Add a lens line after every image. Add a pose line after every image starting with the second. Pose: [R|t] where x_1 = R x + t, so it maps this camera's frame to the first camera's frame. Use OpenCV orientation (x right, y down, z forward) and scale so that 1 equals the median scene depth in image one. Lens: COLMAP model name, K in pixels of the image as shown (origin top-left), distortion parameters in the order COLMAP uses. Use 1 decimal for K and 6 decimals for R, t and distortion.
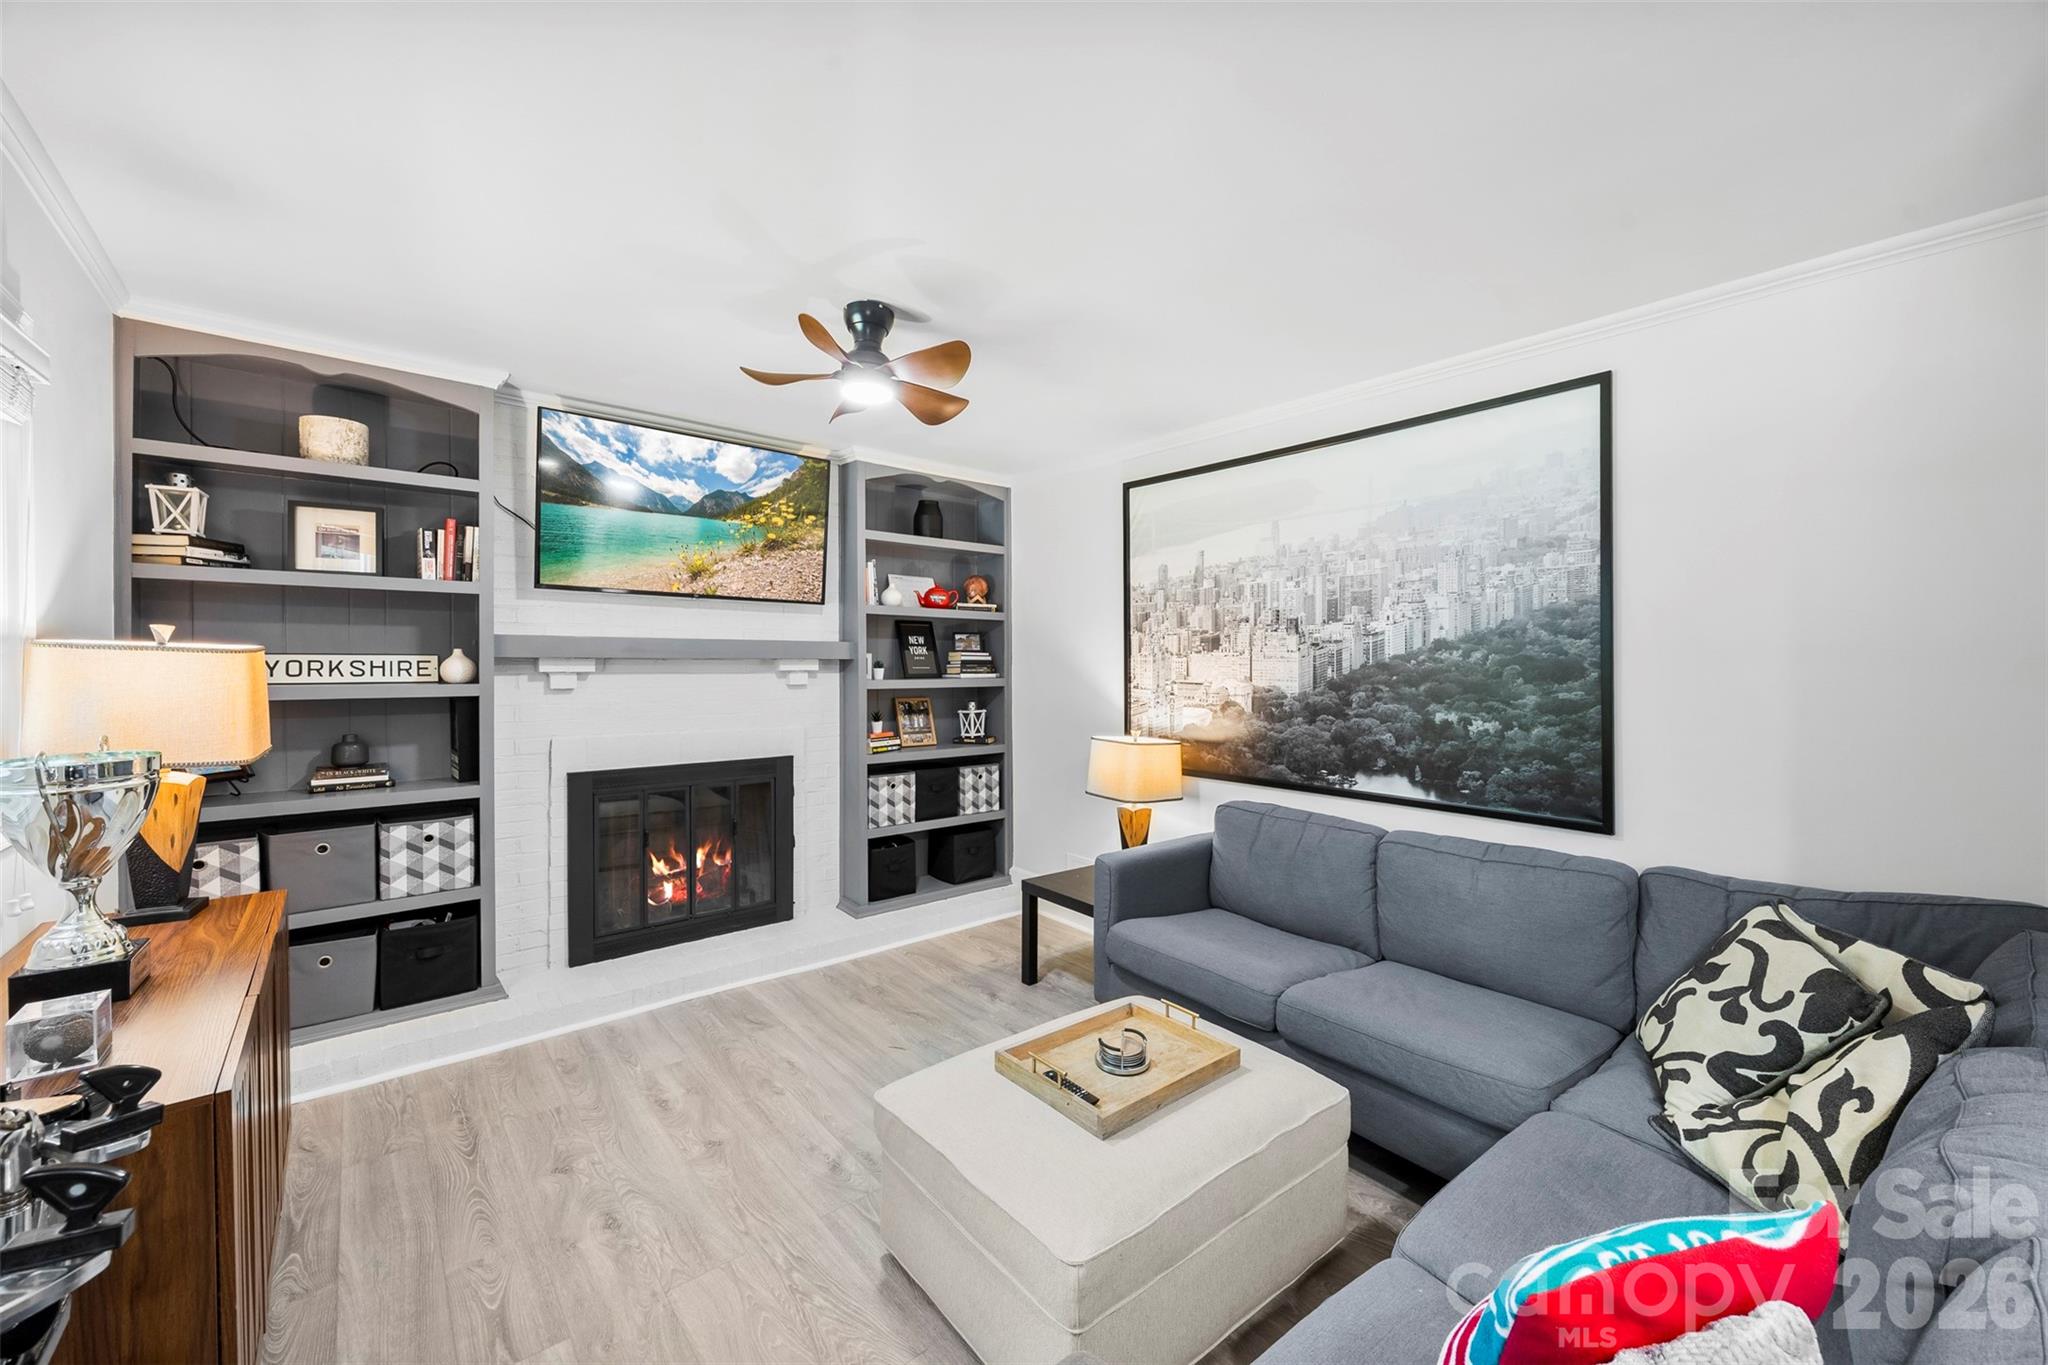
lens RADIAL K [[791.3, 0, 1038.6], [0, 791.3, 651.8], [0, 0, 1]] dist [0.001953, 0.000048]
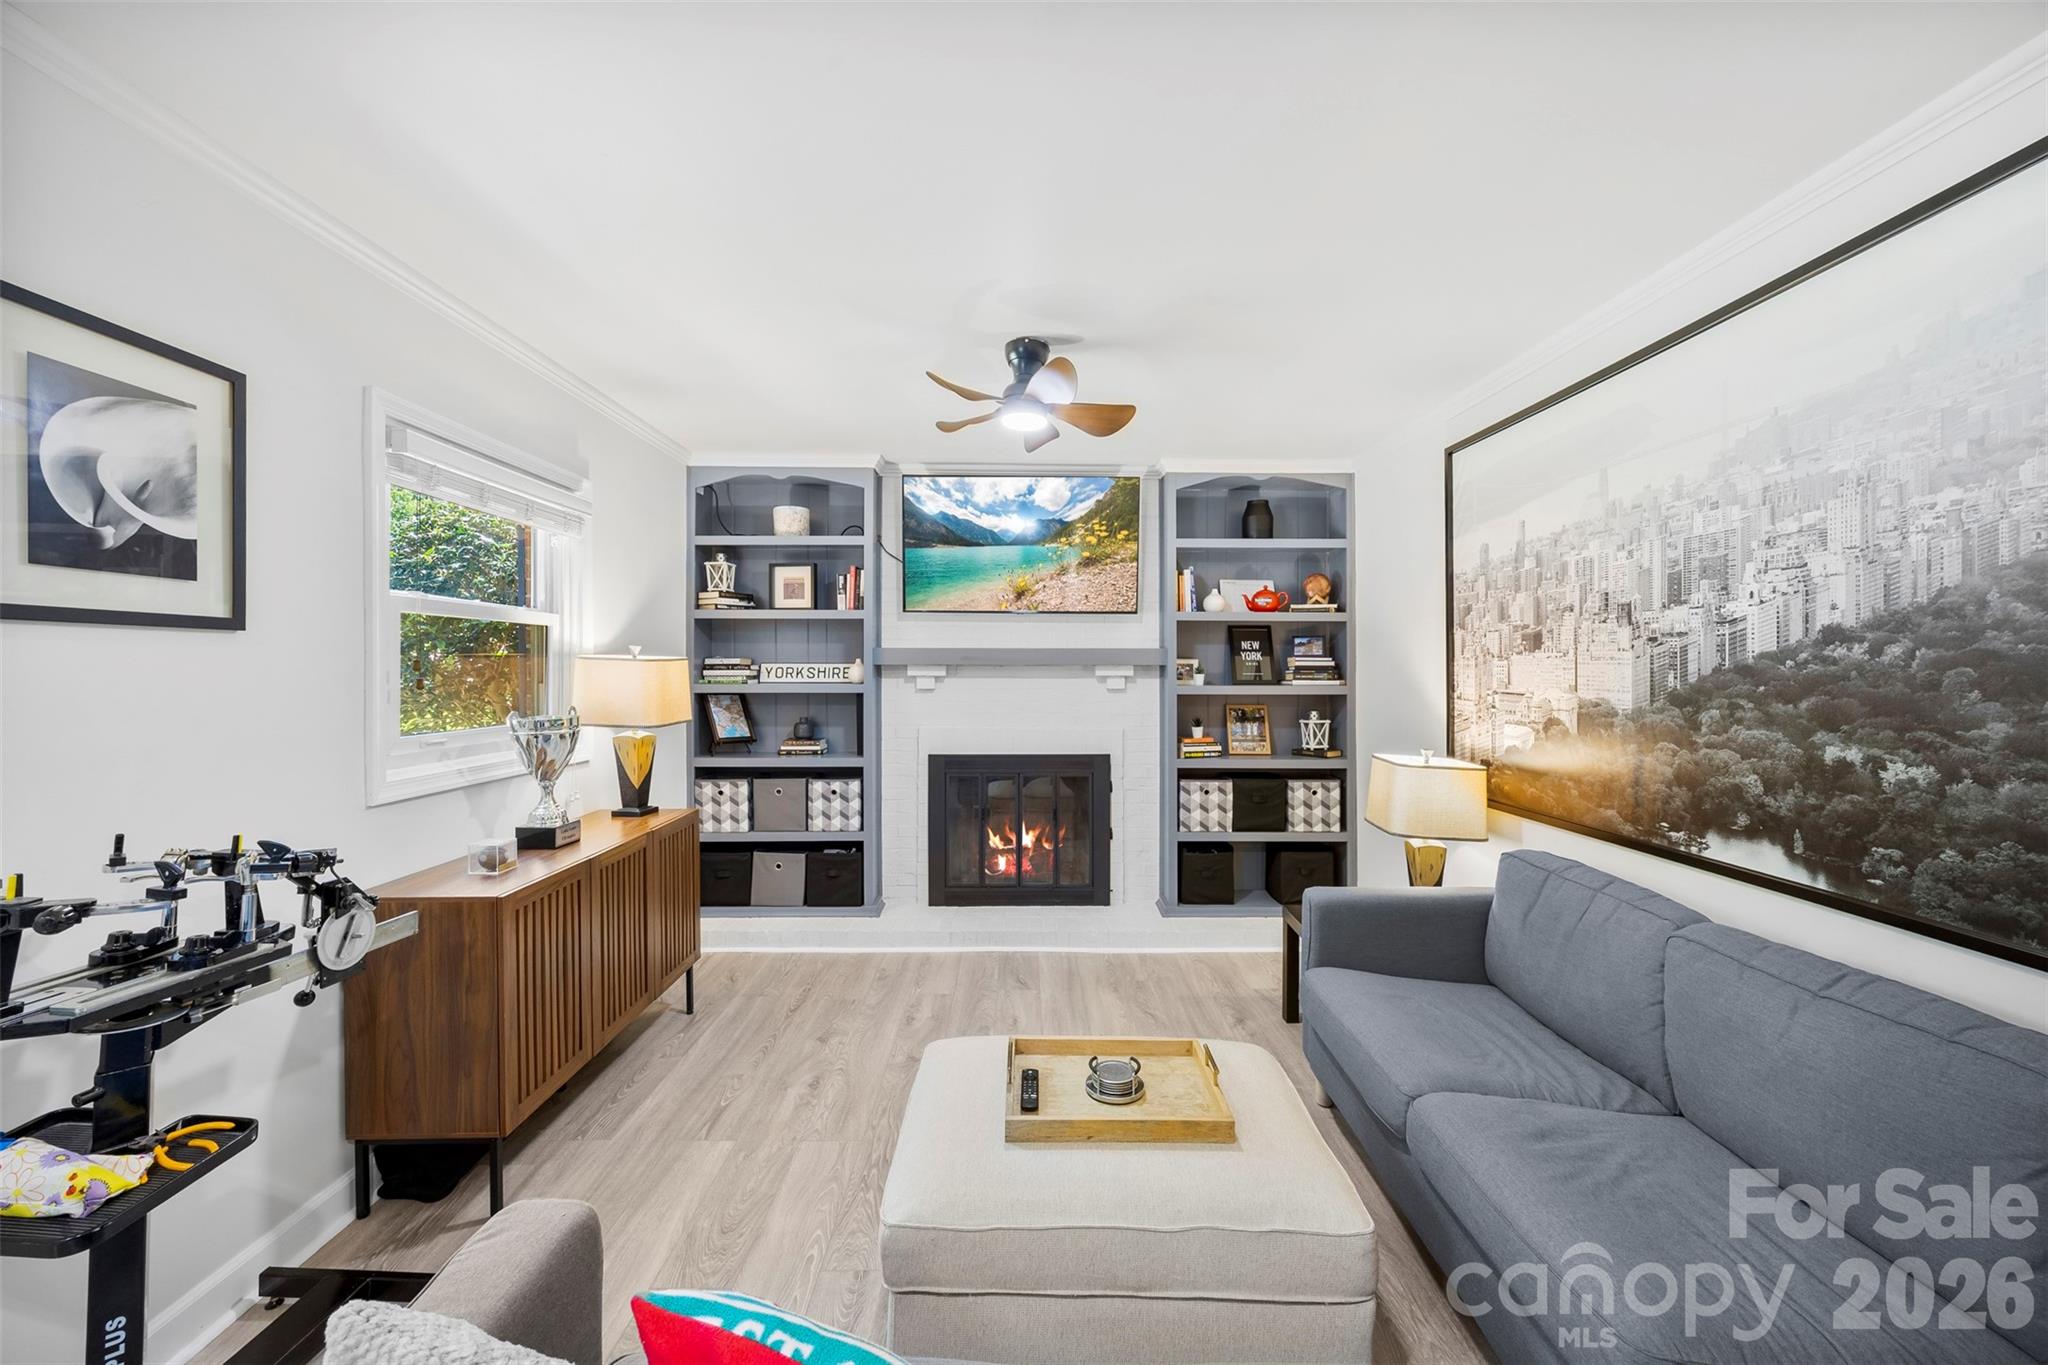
lens RADIAL K [[791.3, 0, 1037.1], [0, 791.3, 654.2], [0, 0, 1]] dist [0.001953, 0.000048]
pose [[0.769592, -0.014343, -0.638375, 0.378514], [0.009322, 0.999894, -0.011228, 0.006557], [0.638468, 0.002691, 0.769643, 0.126123]]
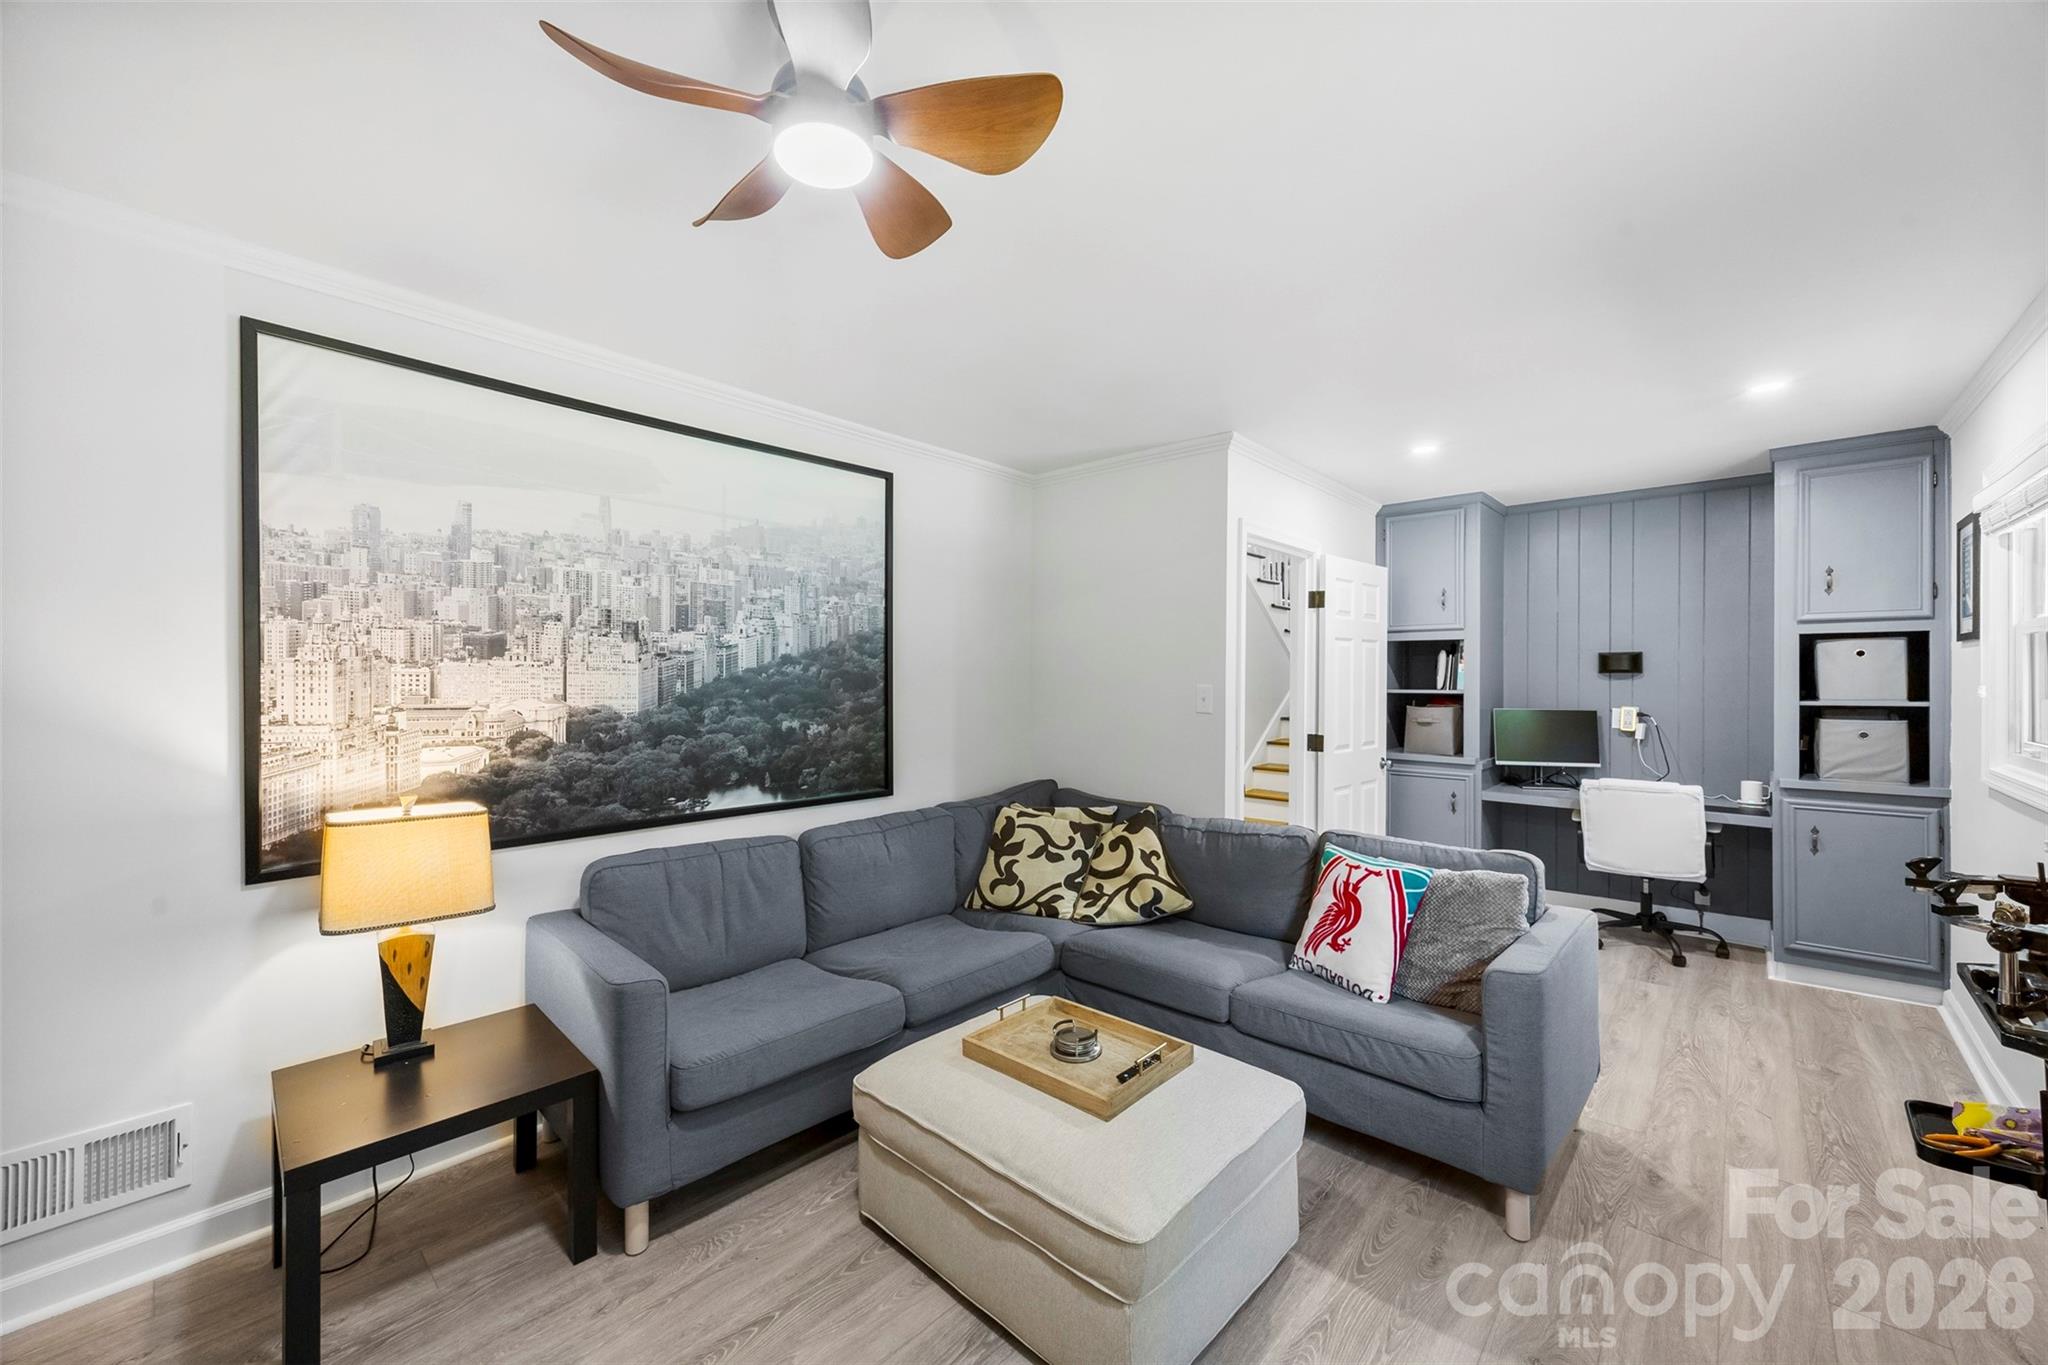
lens RADIAL K [[791.3, 0, 1043.3], [0, 791.3, 658.2], [0, 0, 1]] dist [0.001953, 0.000048]
pose [[-0.136384, 0.014921, 0.990544, -0.567102], [-0.020539, 0.999629, -0.017886, 0.001408], [-0.990443, -0.022785, -0.136027, 0.705879]]
